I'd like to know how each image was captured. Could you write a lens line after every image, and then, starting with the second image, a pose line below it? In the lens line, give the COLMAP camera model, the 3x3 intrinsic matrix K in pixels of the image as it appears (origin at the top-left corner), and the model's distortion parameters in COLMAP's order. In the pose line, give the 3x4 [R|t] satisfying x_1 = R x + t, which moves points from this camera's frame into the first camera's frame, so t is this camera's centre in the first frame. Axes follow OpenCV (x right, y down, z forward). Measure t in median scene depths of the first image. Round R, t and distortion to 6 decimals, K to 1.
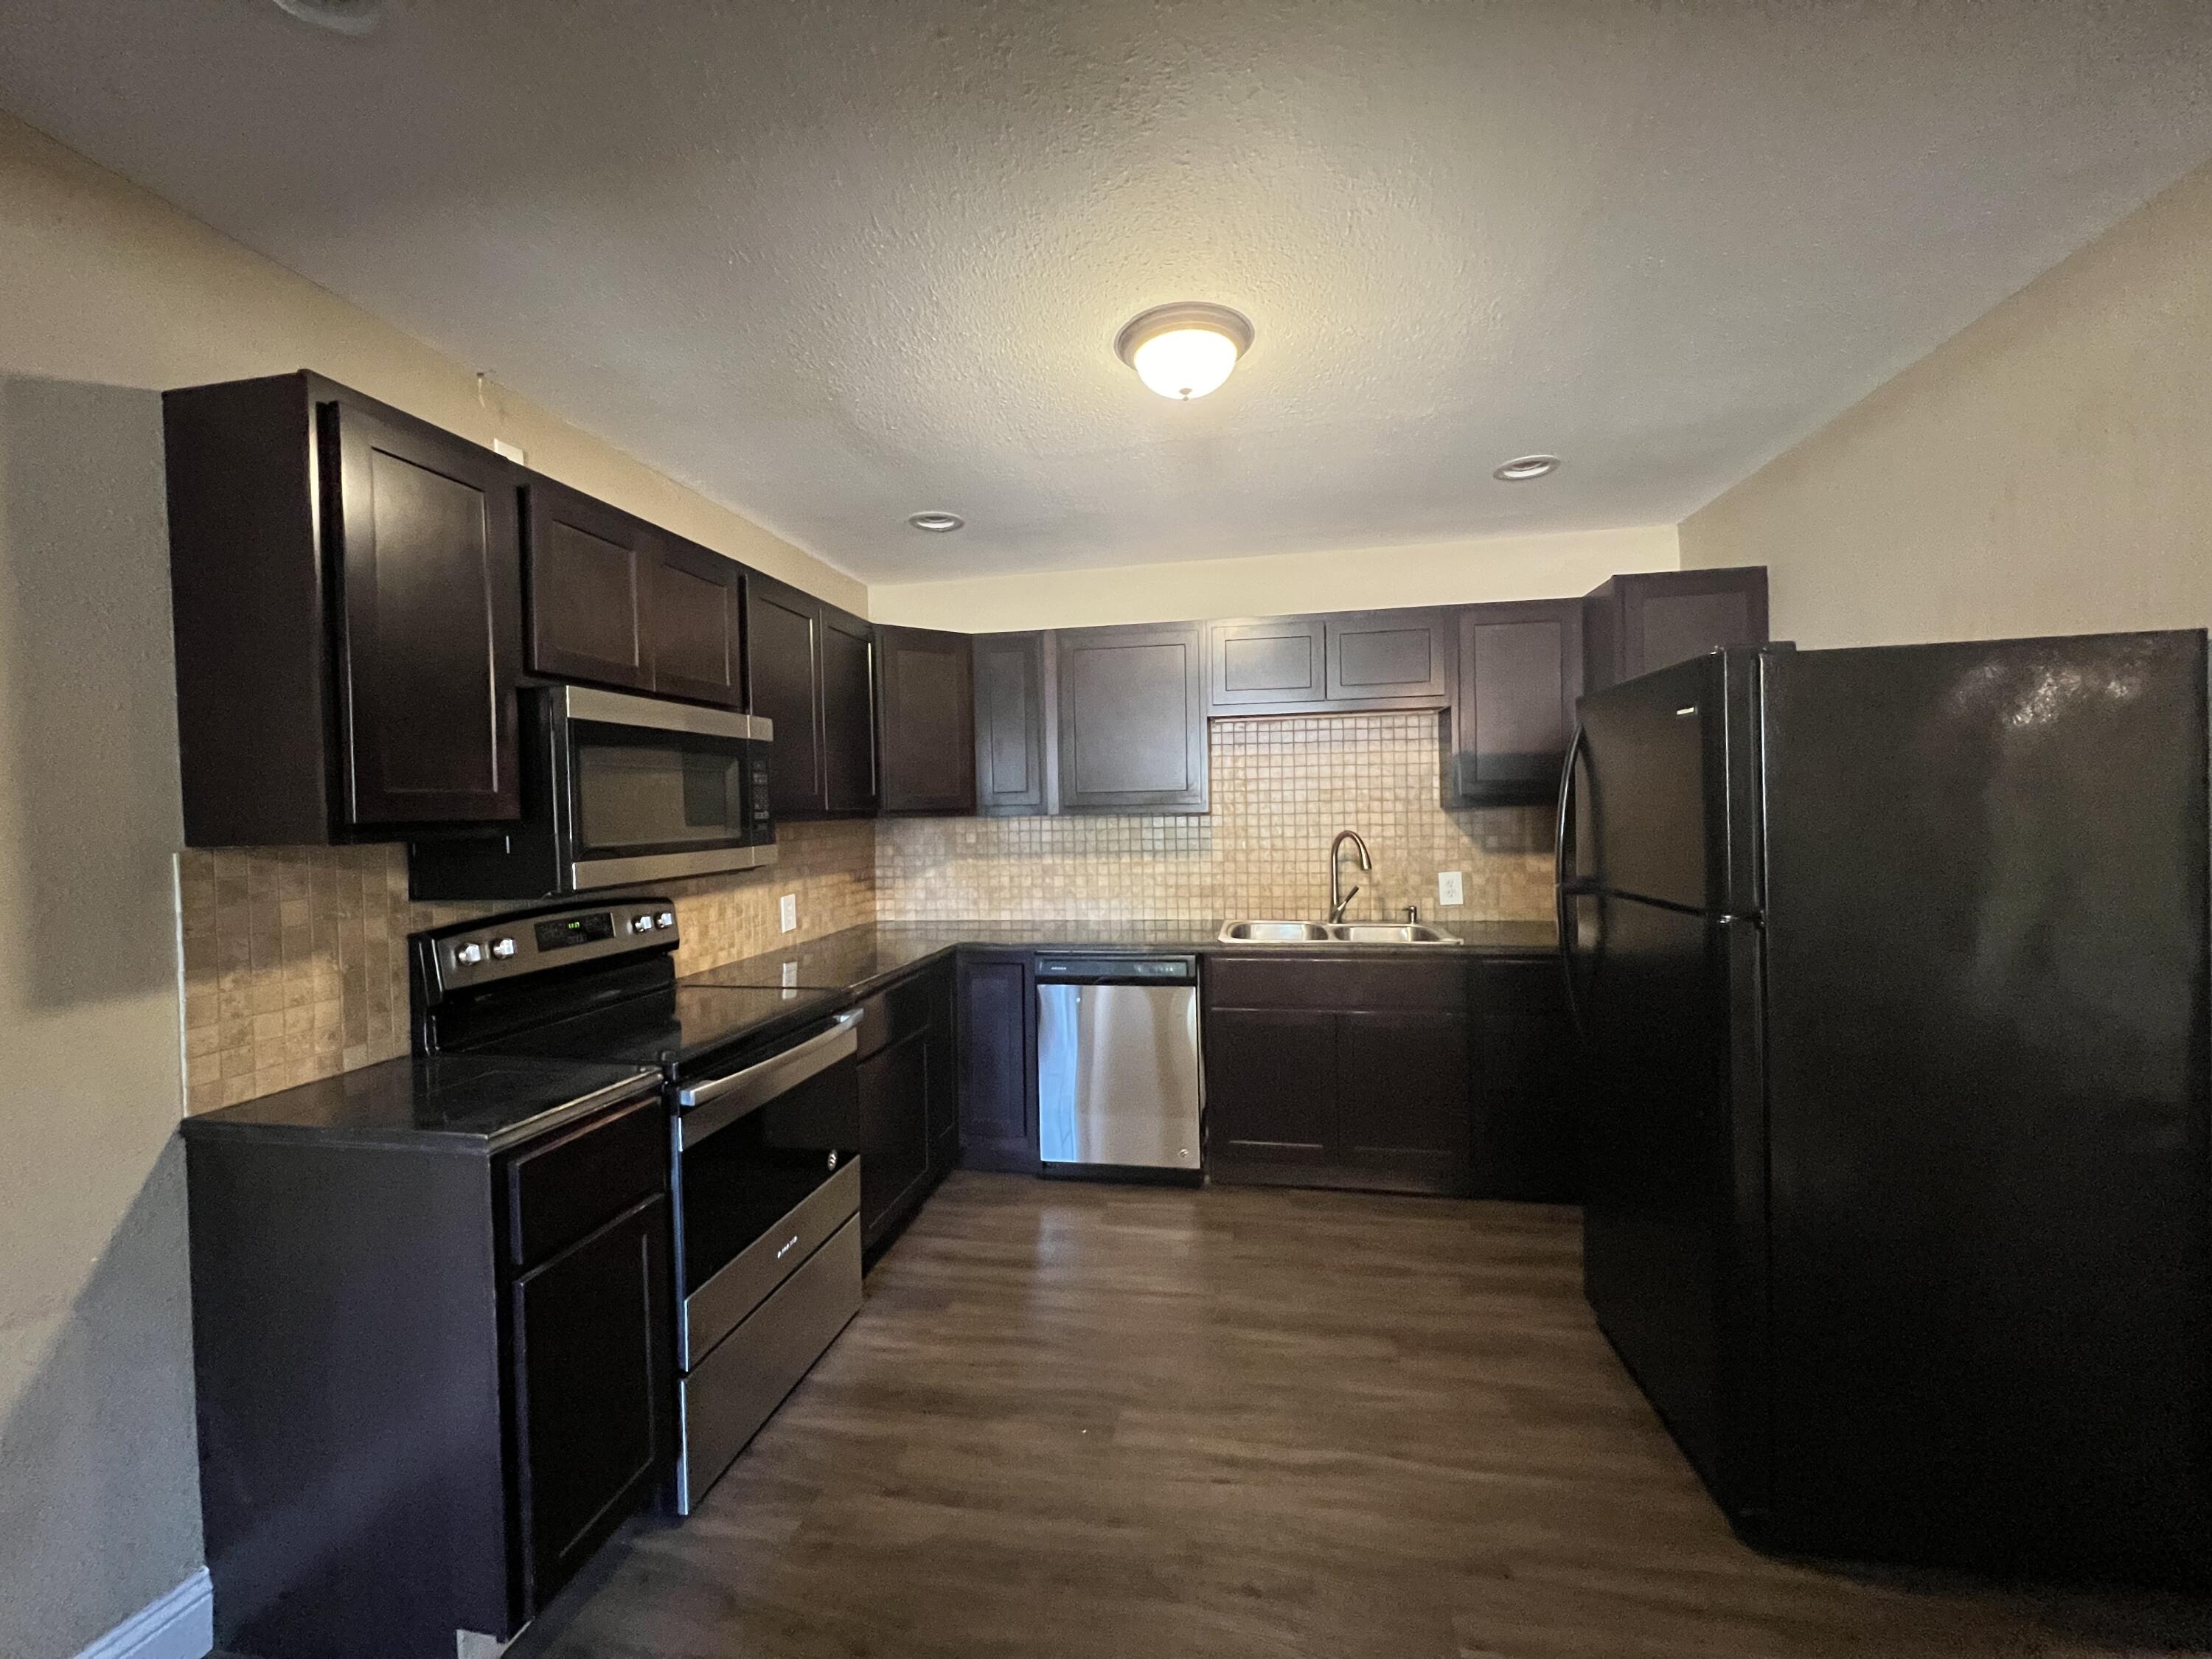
lens RADIAL K [[888.7, 0, 1101.3], [0, 888.7, 826.1], [0, 0, 1]] dist [0.003631, 0.000631]
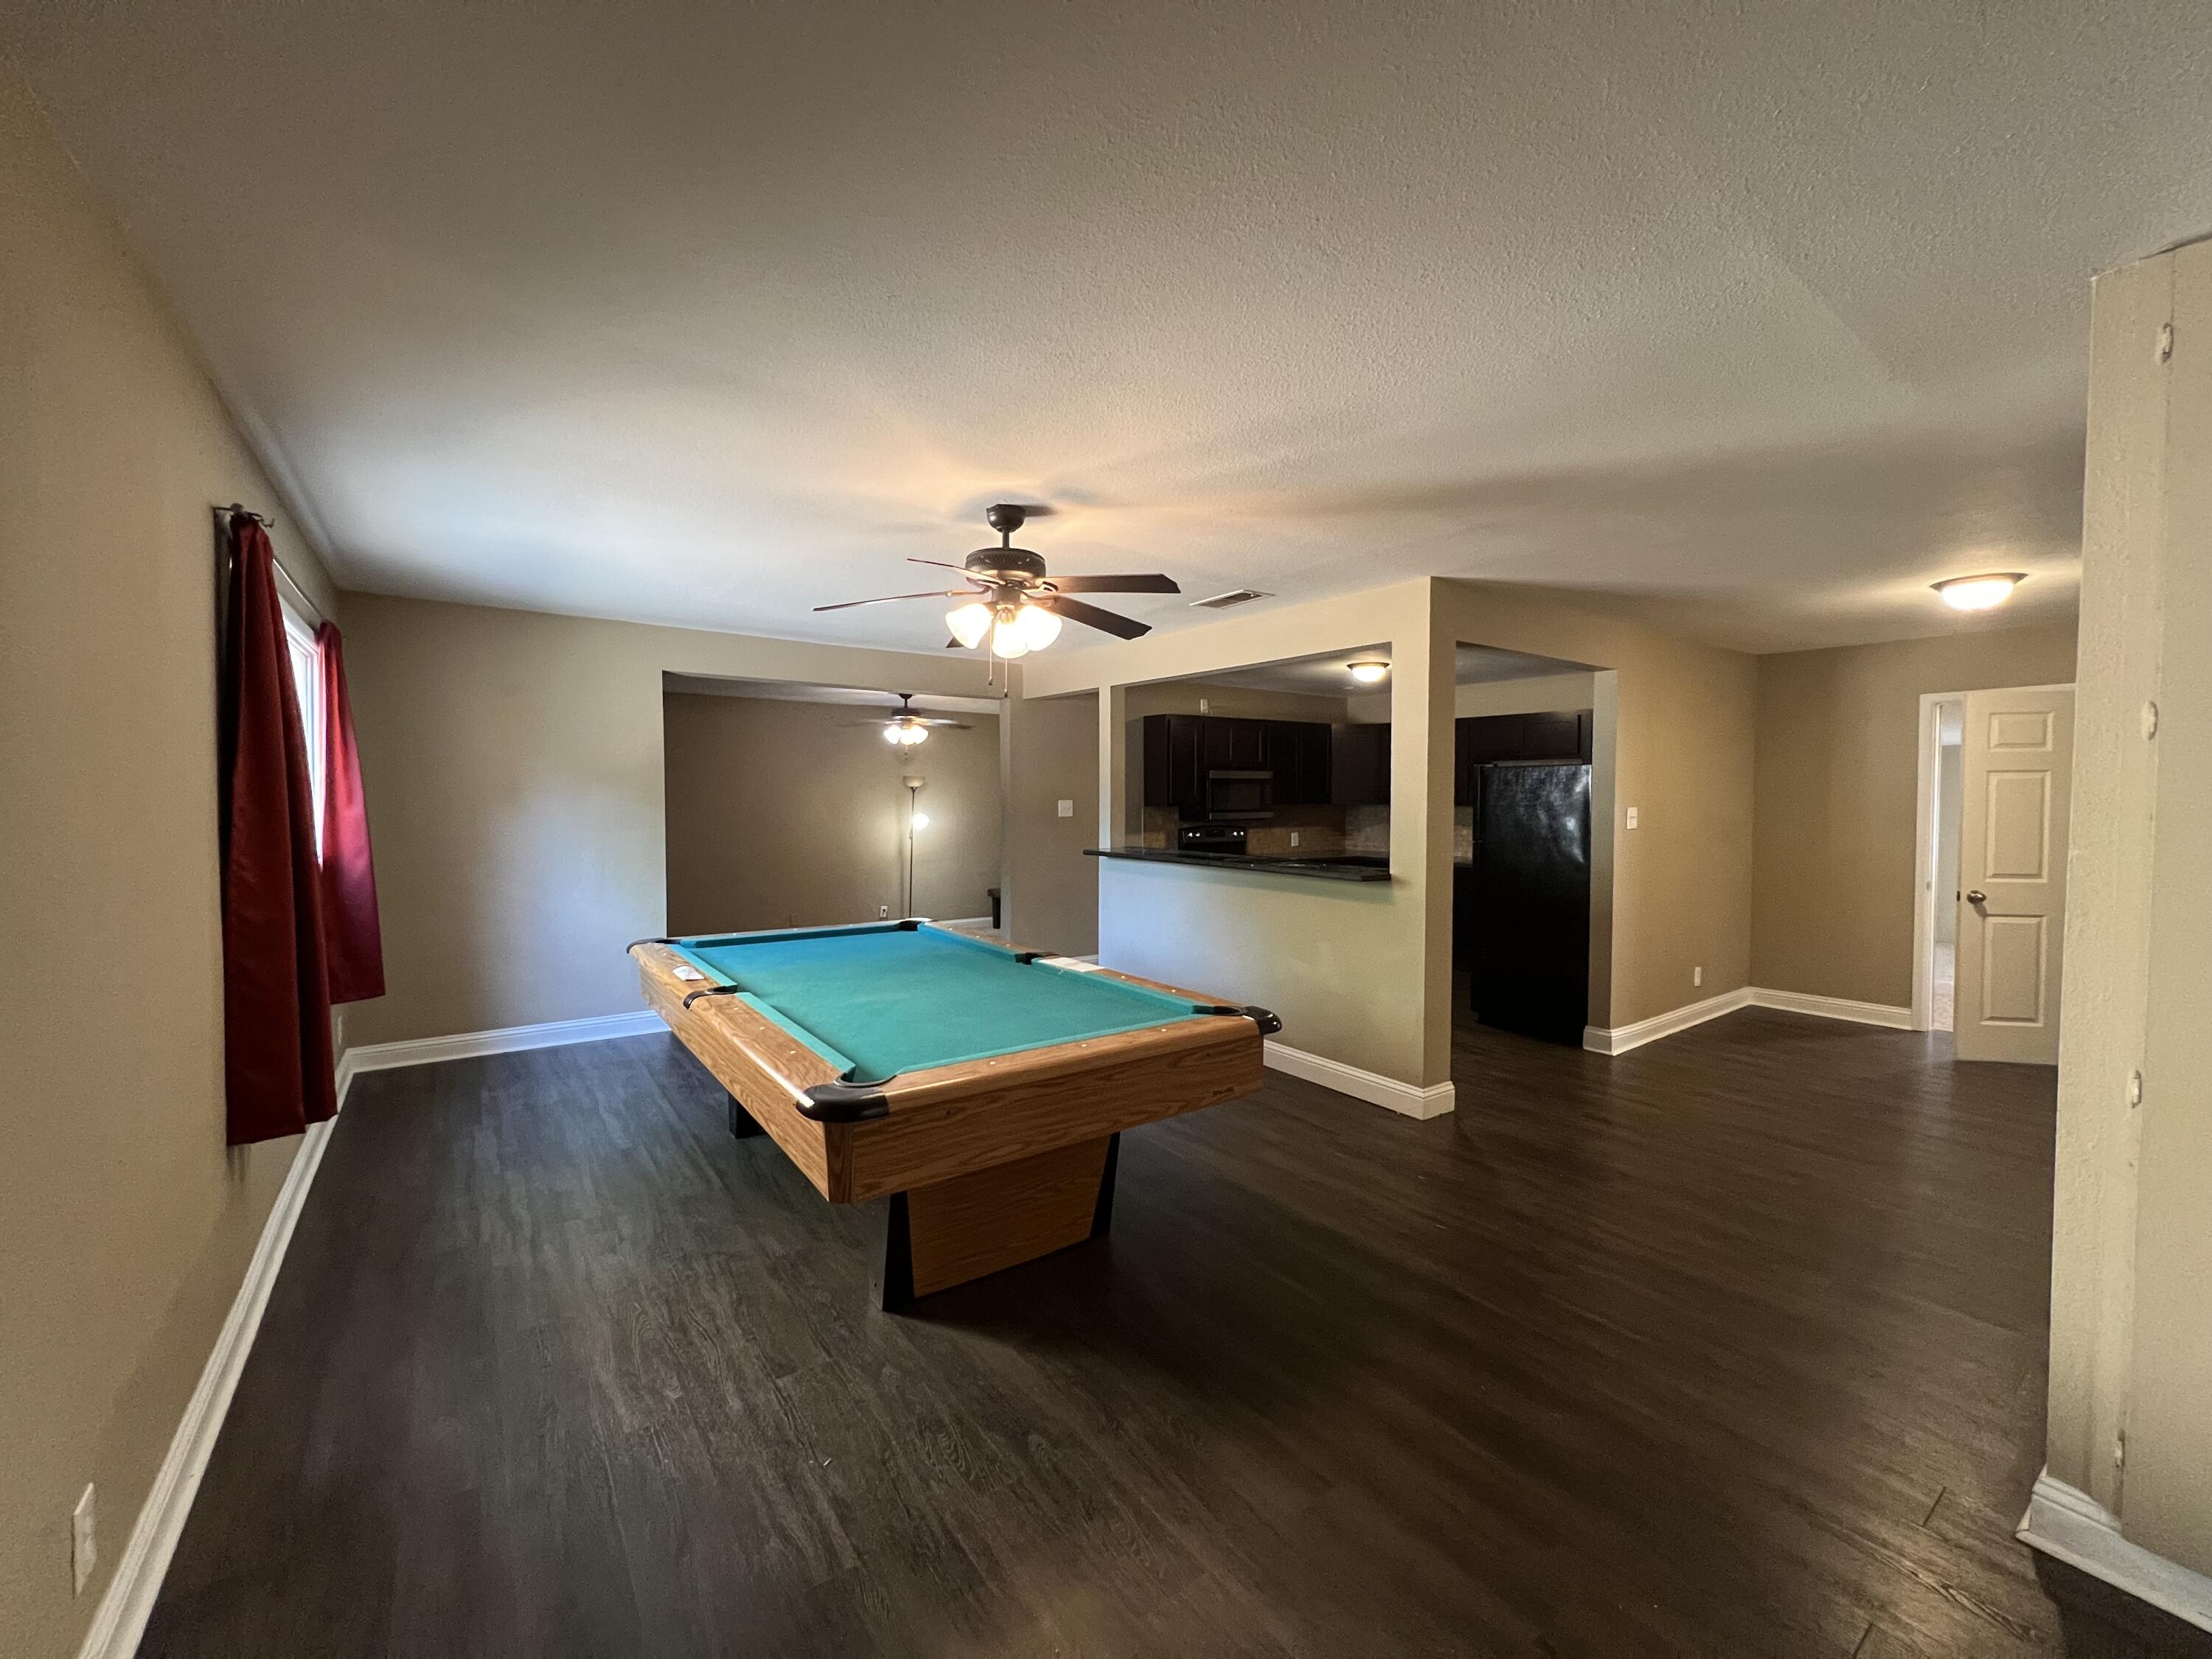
lens RADIAL K [[888.7, 0, 1102.2], [0, 888.7, 827.4], [0, 0, 1]] dist [0.003631, 0.000631]
pose [[0.727925, 0.049293, -0.683882, 1.003481], [-0.030515, 0.998753, 0.039508, -0.021598], [0.684977, -0.007890, 0.728522, -1.262504]]
